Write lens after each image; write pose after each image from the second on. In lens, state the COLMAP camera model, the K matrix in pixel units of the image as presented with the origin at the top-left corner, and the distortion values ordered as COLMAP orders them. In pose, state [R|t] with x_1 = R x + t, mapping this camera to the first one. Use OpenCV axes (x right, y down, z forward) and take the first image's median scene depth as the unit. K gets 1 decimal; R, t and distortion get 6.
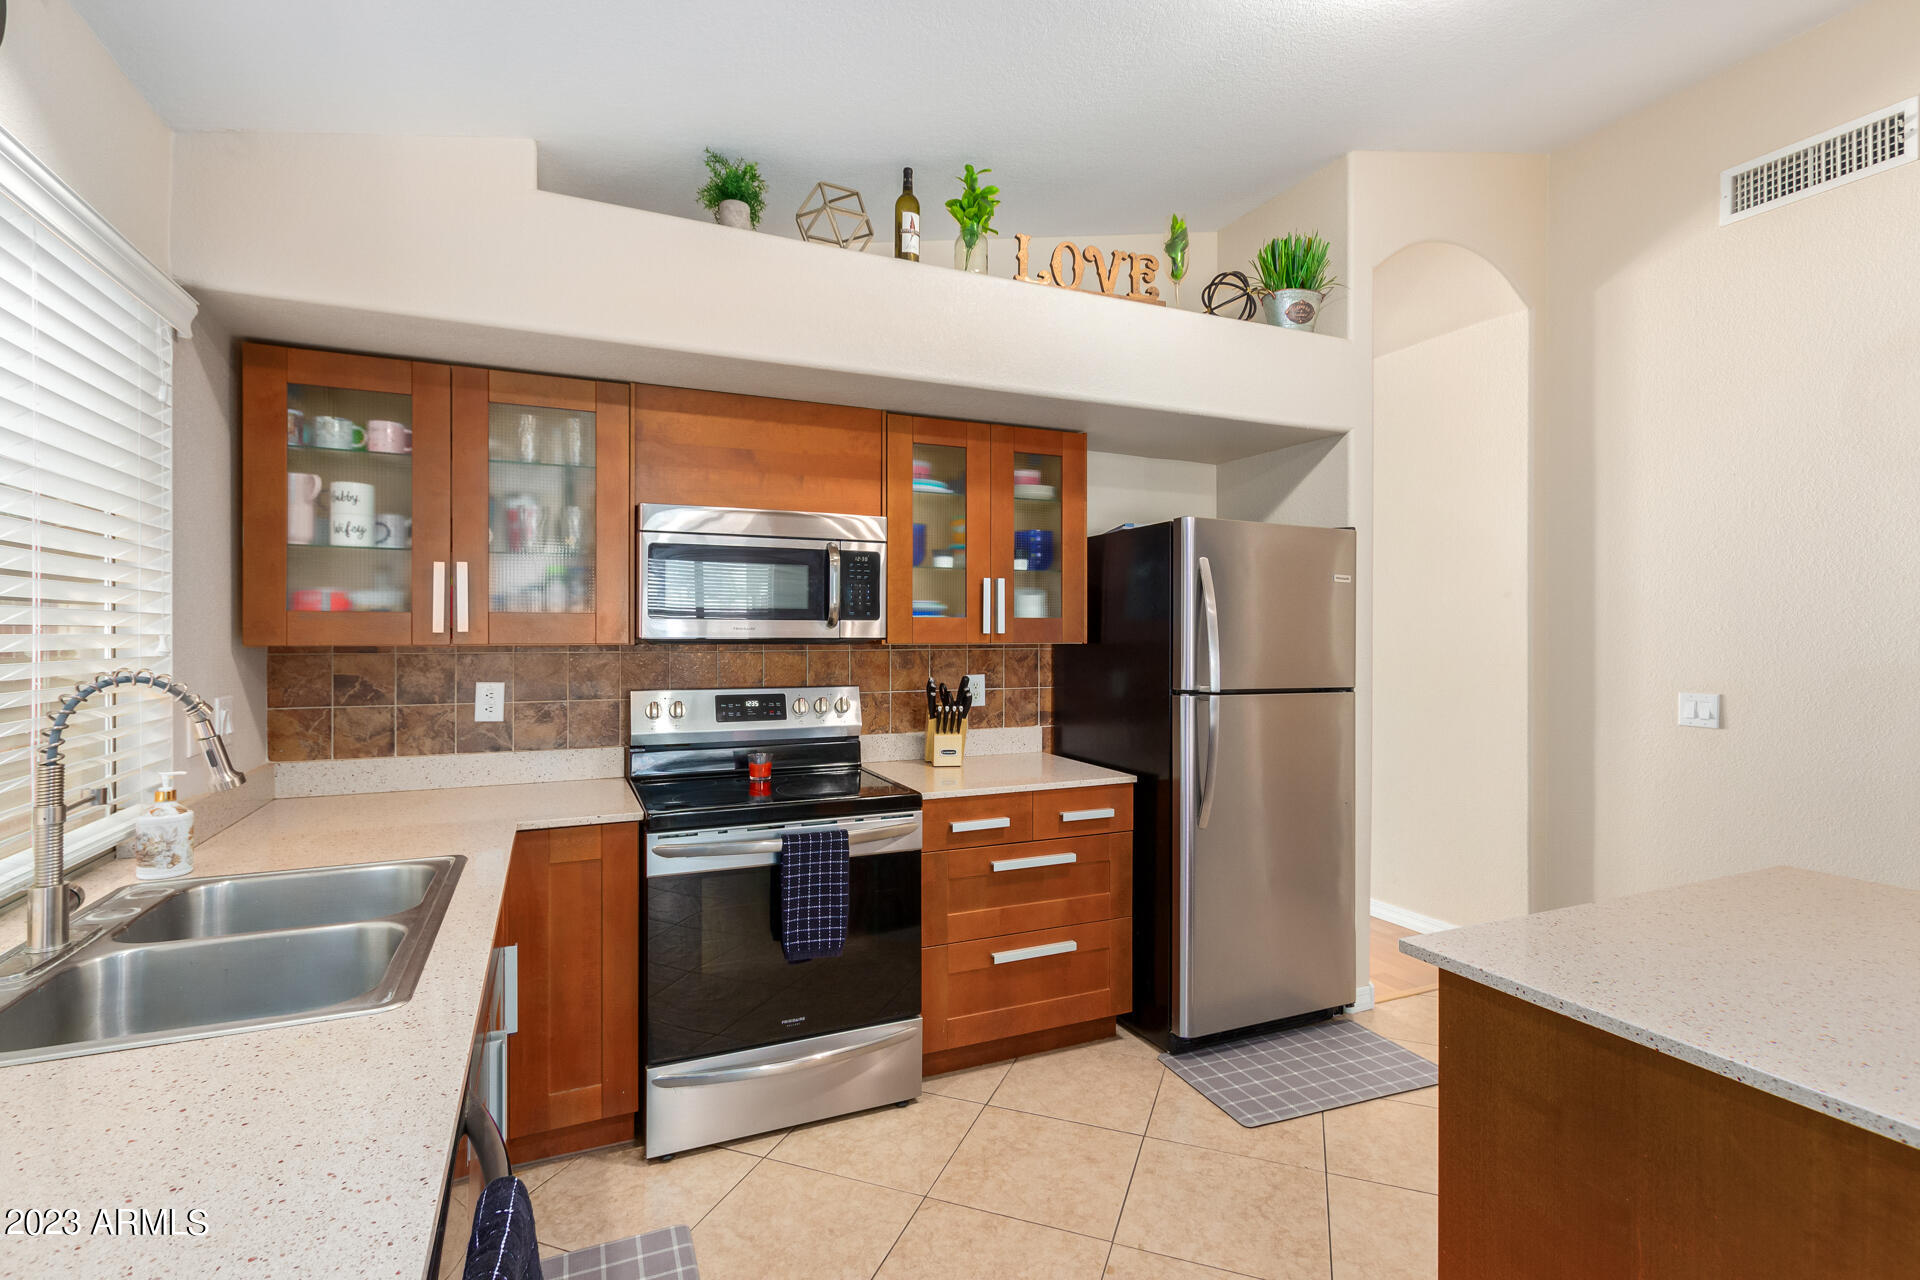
lens RADIAL K [[888.8, 0, 943.7], [0, 888.8, 639.0], [0, 0, 1]] dist [0.011053, 0.000606]
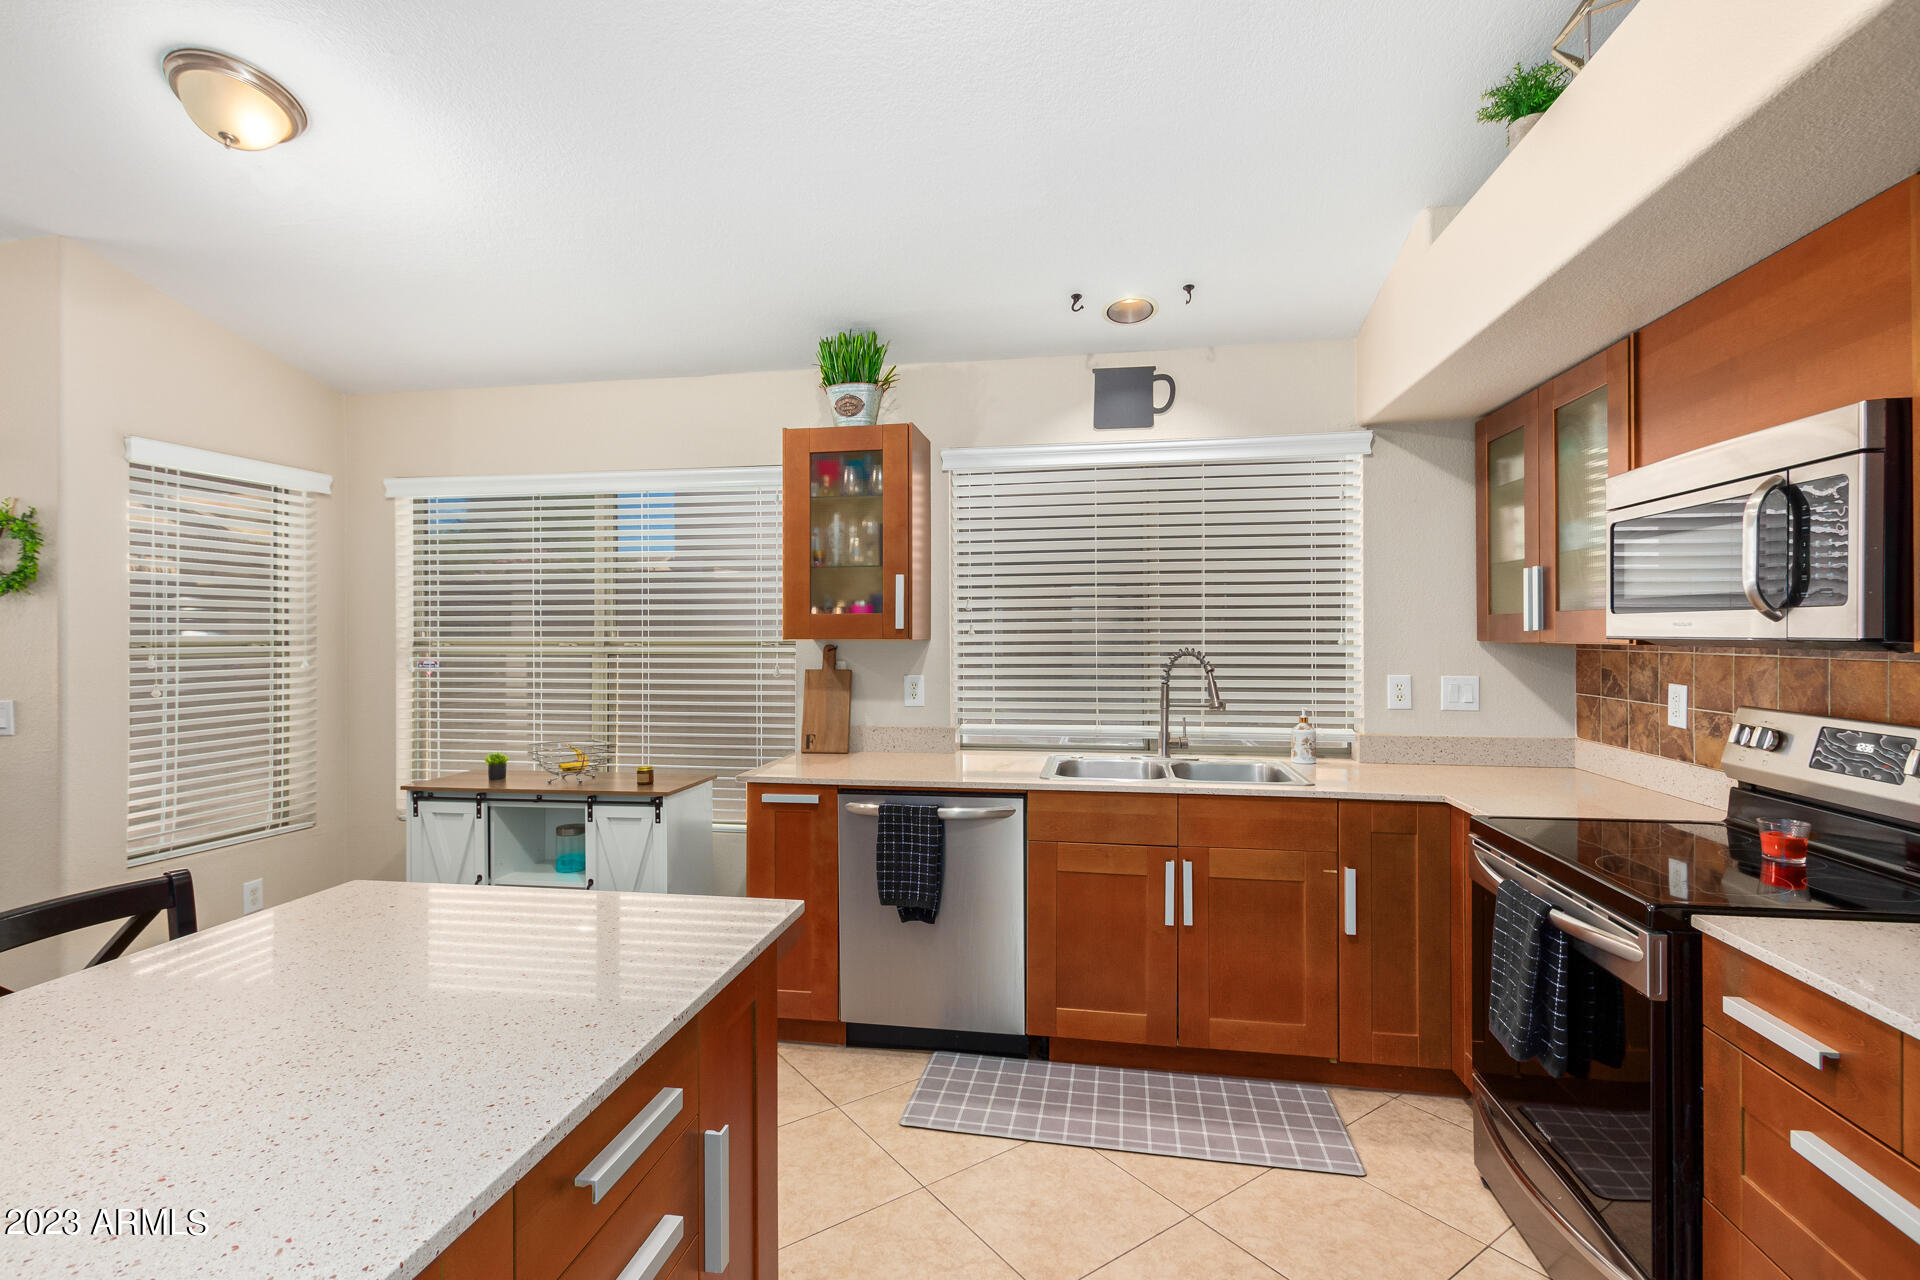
lens RADIAL K [[888.8, 0, 953.2], [0, 888.8, 631.8], [0, 0, 1]] dist [0.011053, 0.000606]
pose [[-0.545093, -0.000788, -0.838375, 0.672730], [-0.006235, 0.999976, 0.003113, -0.003942], [0.838352, 0.006924, -0.545085, 0.877782]]
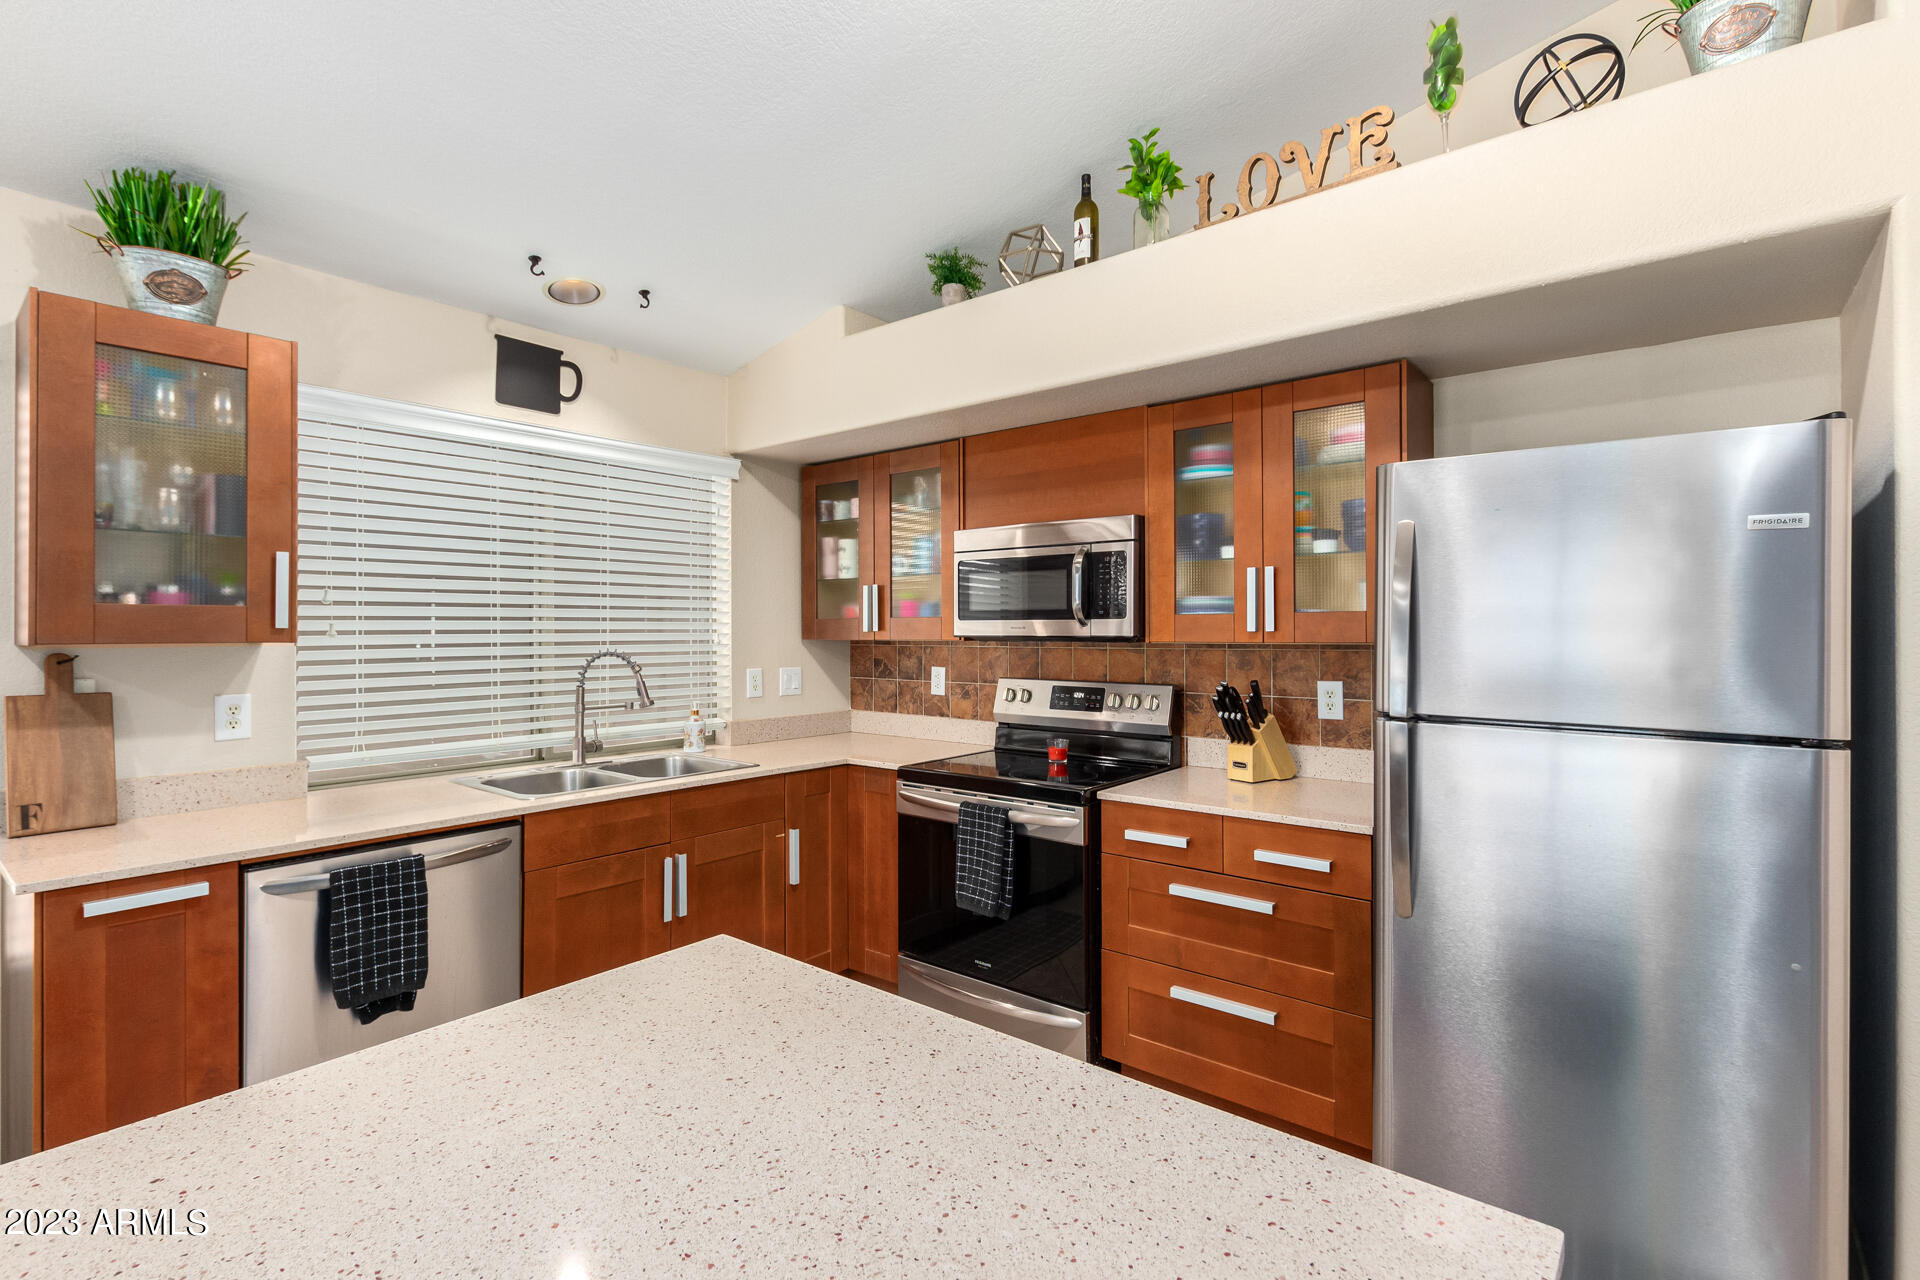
lens RADIAL K [[888.8, 0, 957.8], [0, 888.8, 630.8], [0, 0, 1]] dist [0.011053, 0.000606]
pose [[0.454735, -0.002942, -0.890622, 0.757986], [-0.005341, 0.999968, -0.006030, -0.000020], [0.890611, 0.007499, 0.454705, 0.388087]]
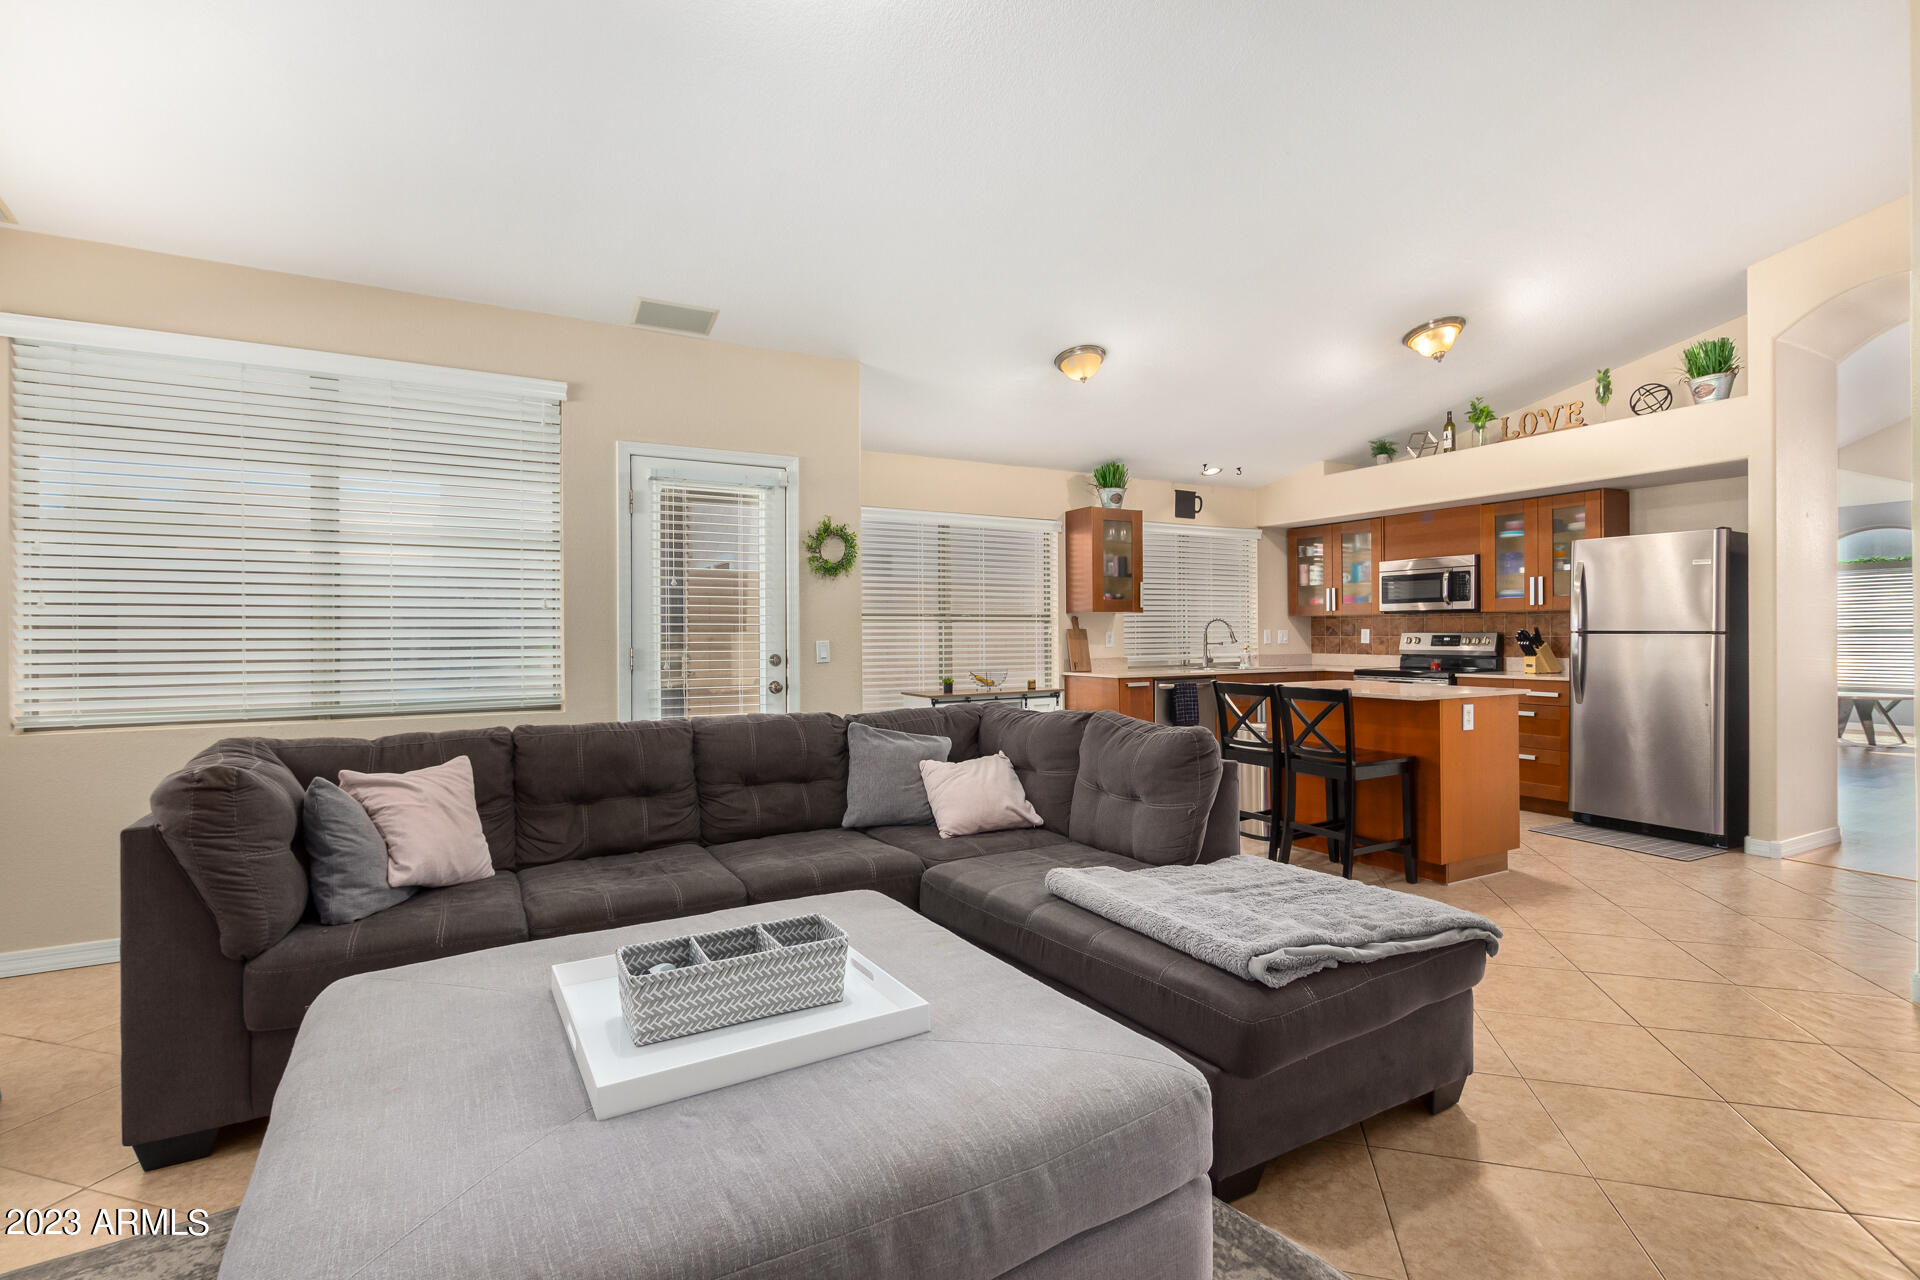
lens RADIAL K [[888.8, 0, 951.2], [0, 888.8, 633.4], [0, 0, 1]] dist [0.011053, 0.000606]
pose [[0.092048, -0.002203, -0.995752, 2.105235], [-0.003878, 0.999989, -0.002571, 0.073945], [0.995747, 0.004099, 0.092039, -0.521055]]
